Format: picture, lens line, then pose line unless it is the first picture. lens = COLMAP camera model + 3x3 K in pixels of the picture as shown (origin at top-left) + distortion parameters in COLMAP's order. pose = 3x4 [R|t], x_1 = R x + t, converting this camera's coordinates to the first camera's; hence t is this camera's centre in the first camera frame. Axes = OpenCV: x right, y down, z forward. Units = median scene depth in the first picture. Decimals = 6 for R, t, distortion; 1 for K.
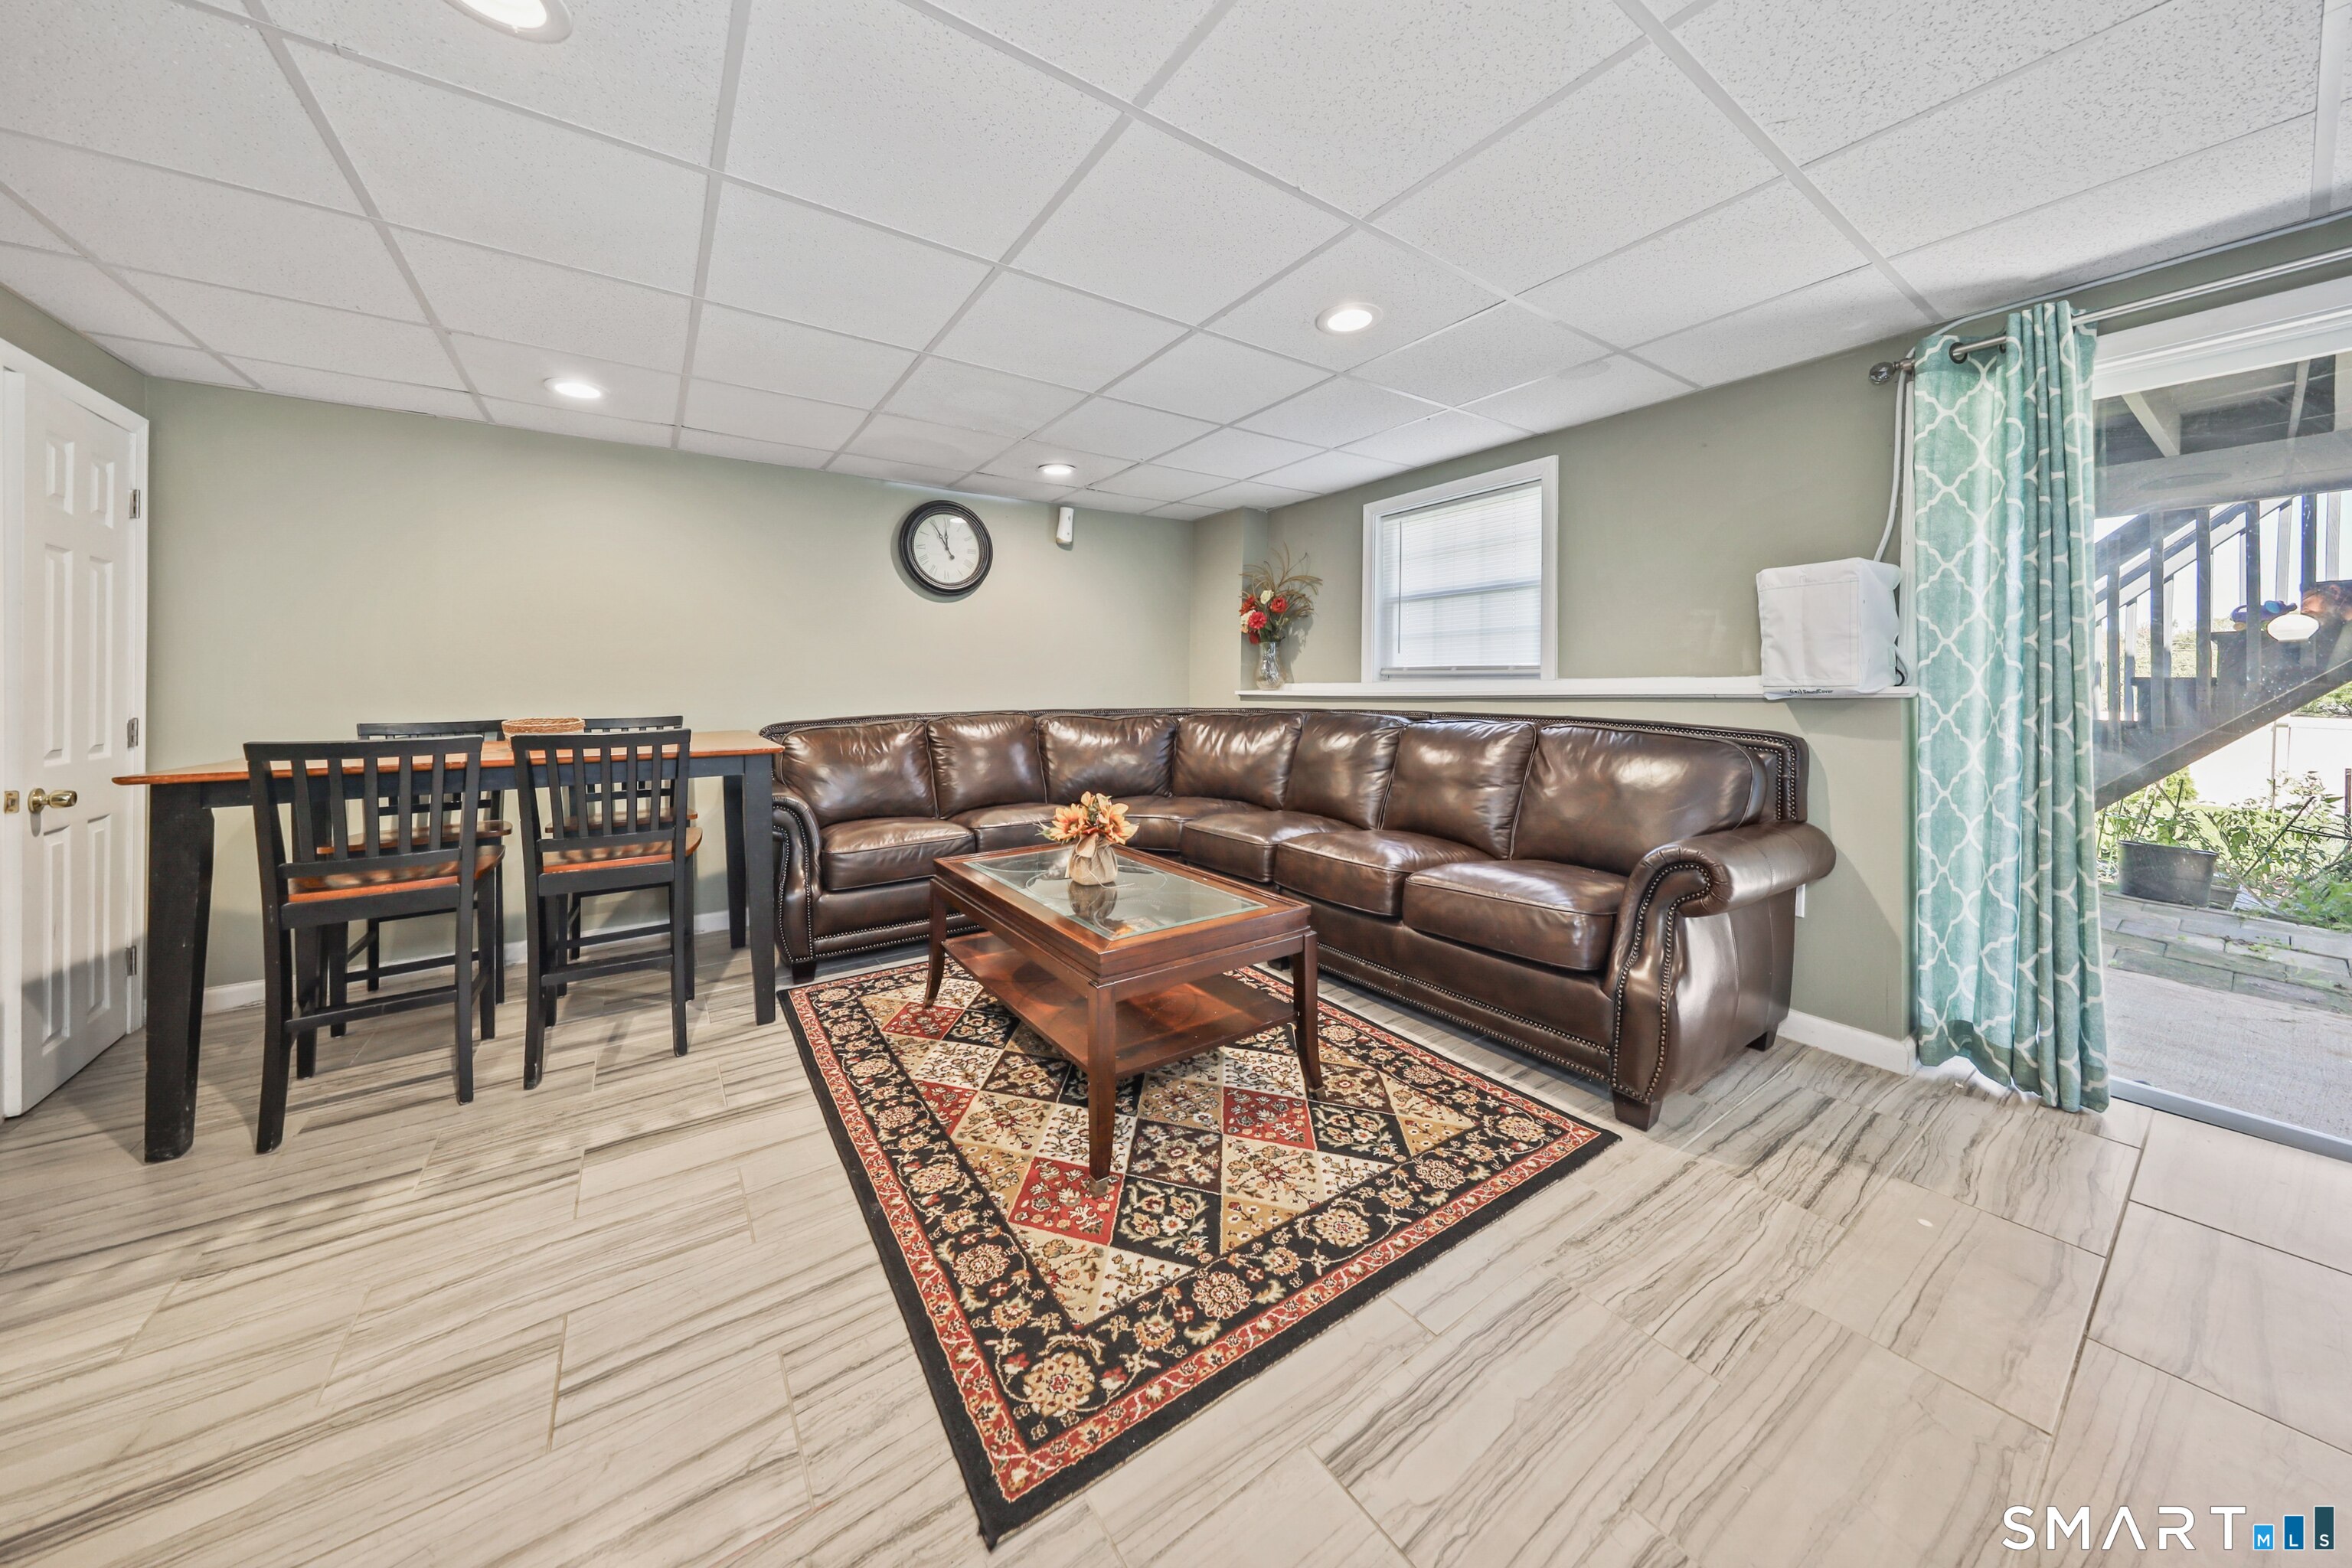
lens RADIAL K [[765.7, 0, 1150.7], [0, 765.7, 696.2], [0, 0, 1]] dist [0.004470, 0.000284]
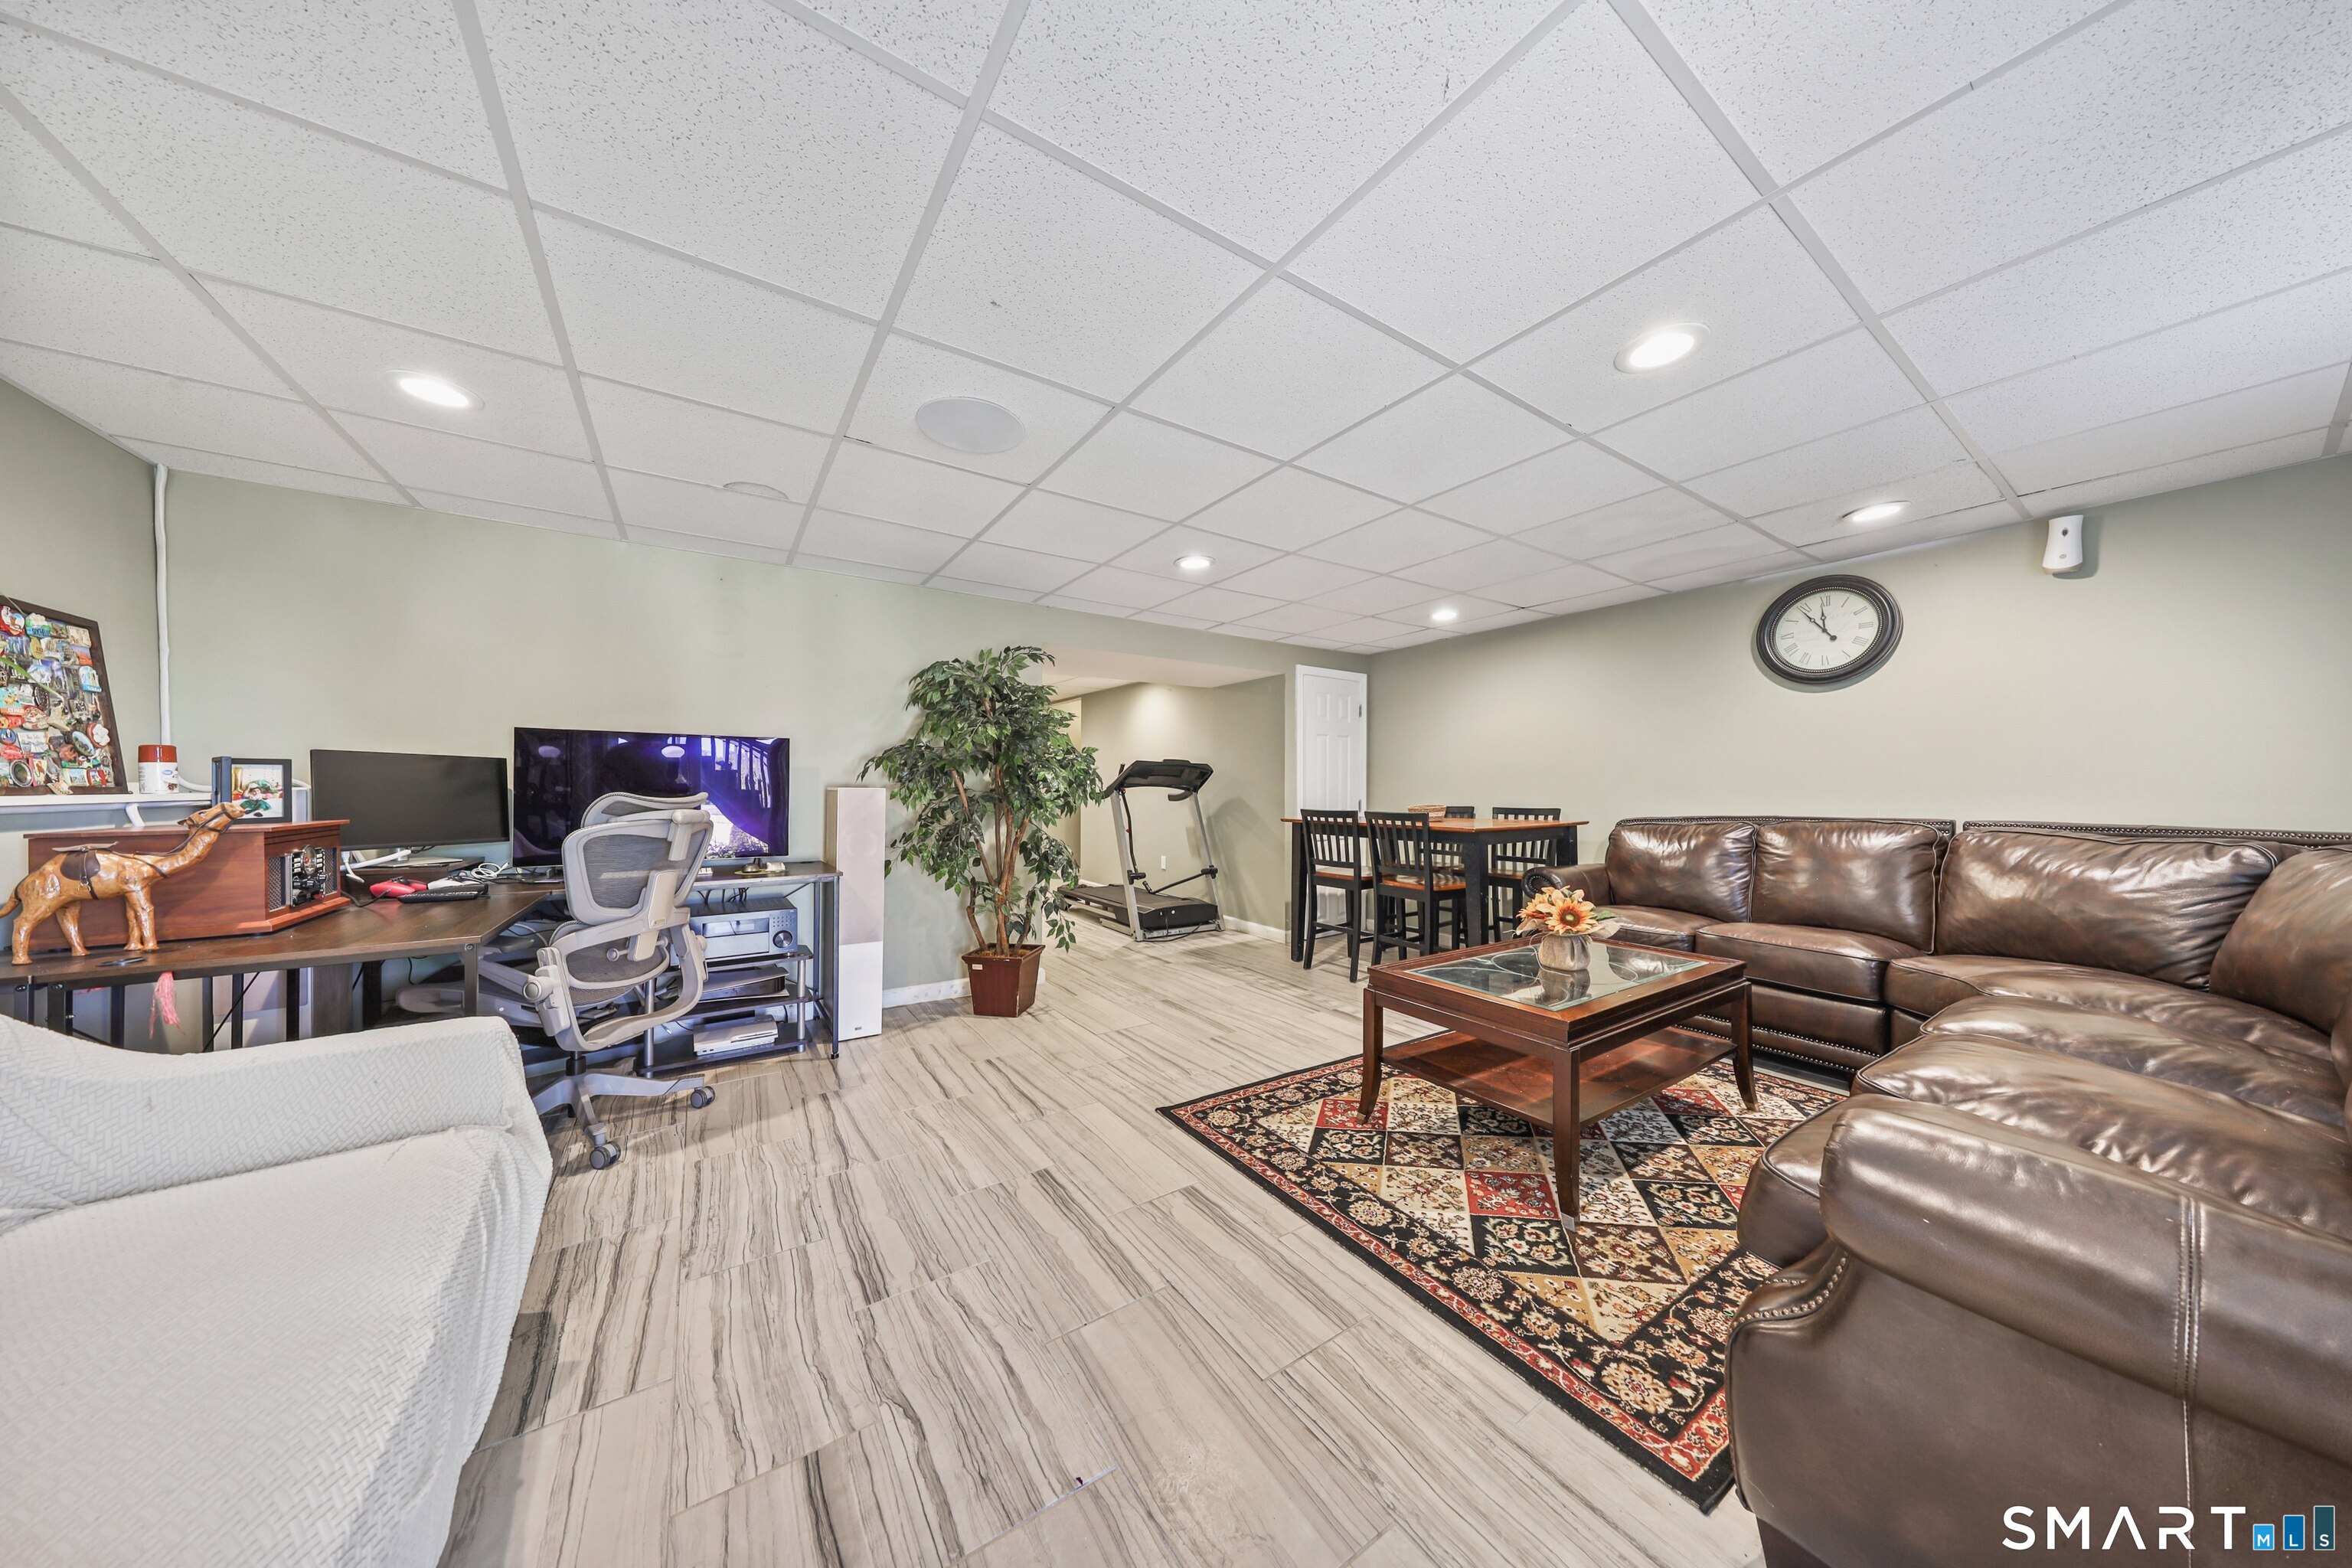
lens RADIAL K [[708.2, 0, 1171.7], [0, 708.2, 778.8], [0, 0, 1]] dist [0.001122, 0.000215]
pose [[-0.002823, -0.008887, -0.999957, 1.222501], [-0.014425, 0.999857, -0.008845, -0.010125], [0.999892, 0.014399, -0.002951, 0.568404]]
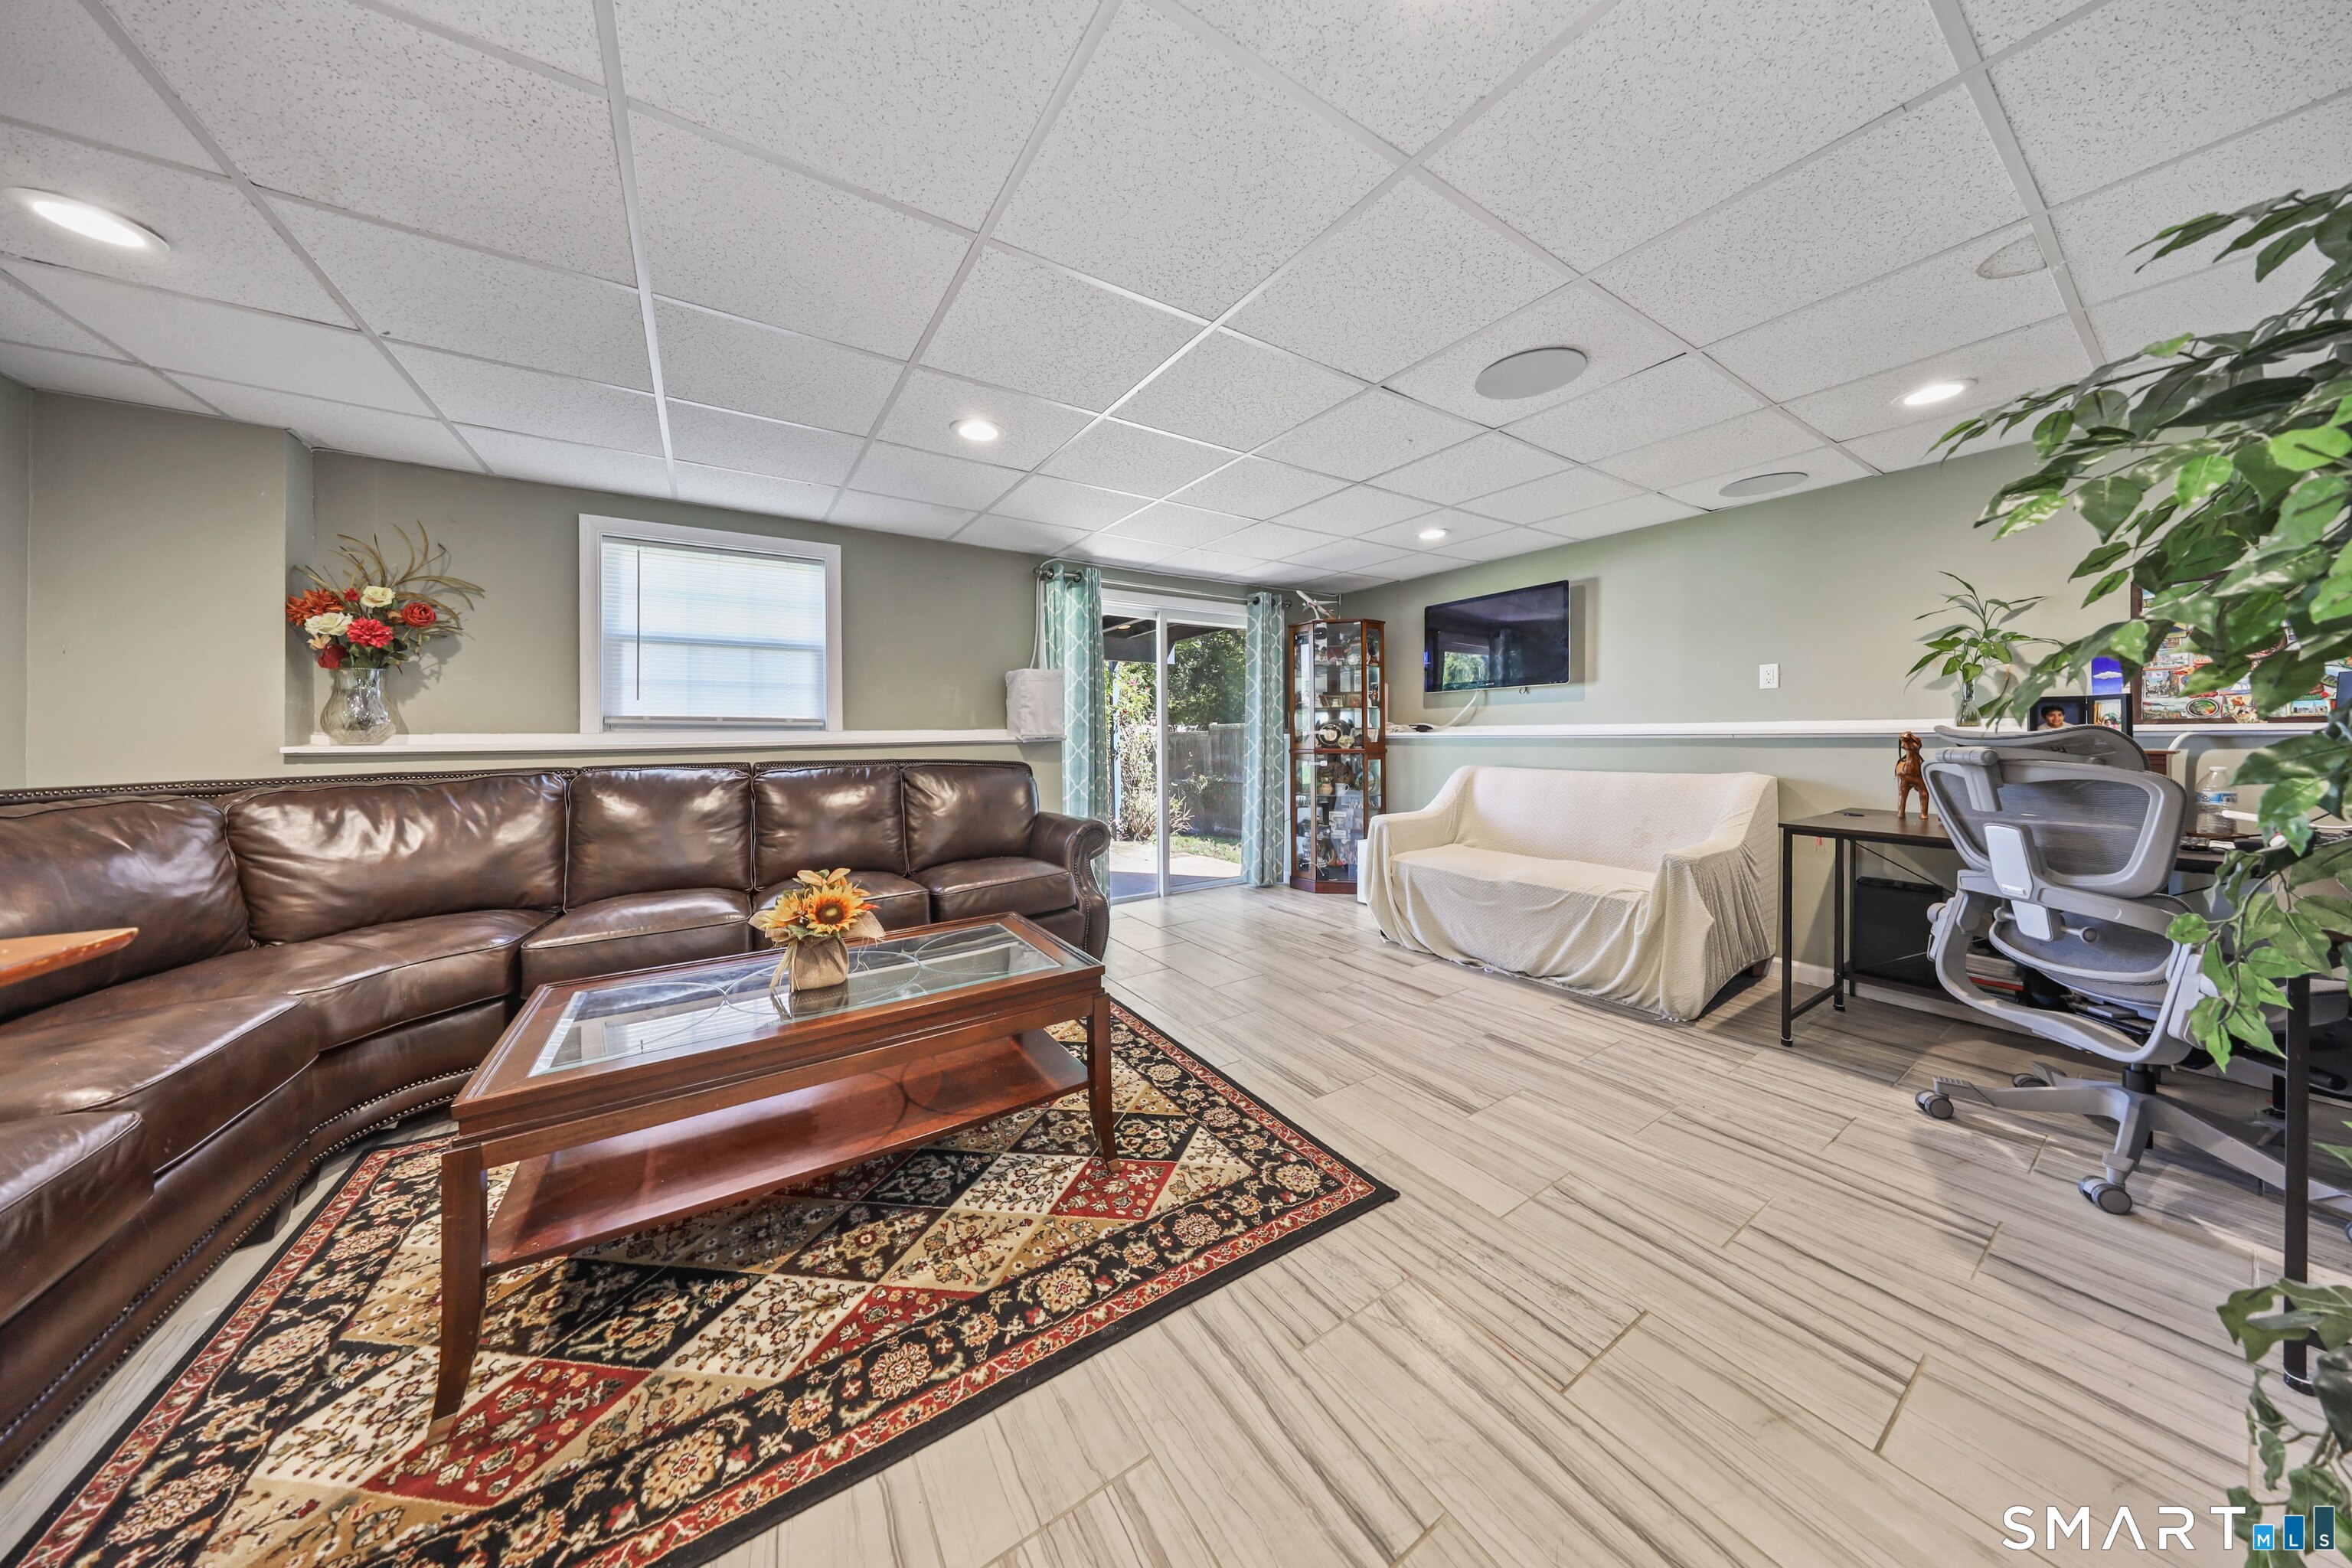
lens RADIAL K [[708.2, 0, 1179.4], [0, 708.2, 741.6], [0, 0, 1]] dist [0.001122, 0.000215]
pose [[0.009075, -0.002989, 0.999954, -1.025520], [0.023866, 0.999711, 0.002772, 0.008977], [-0.999674, 0.023840, 0.009143, 0.804110]]
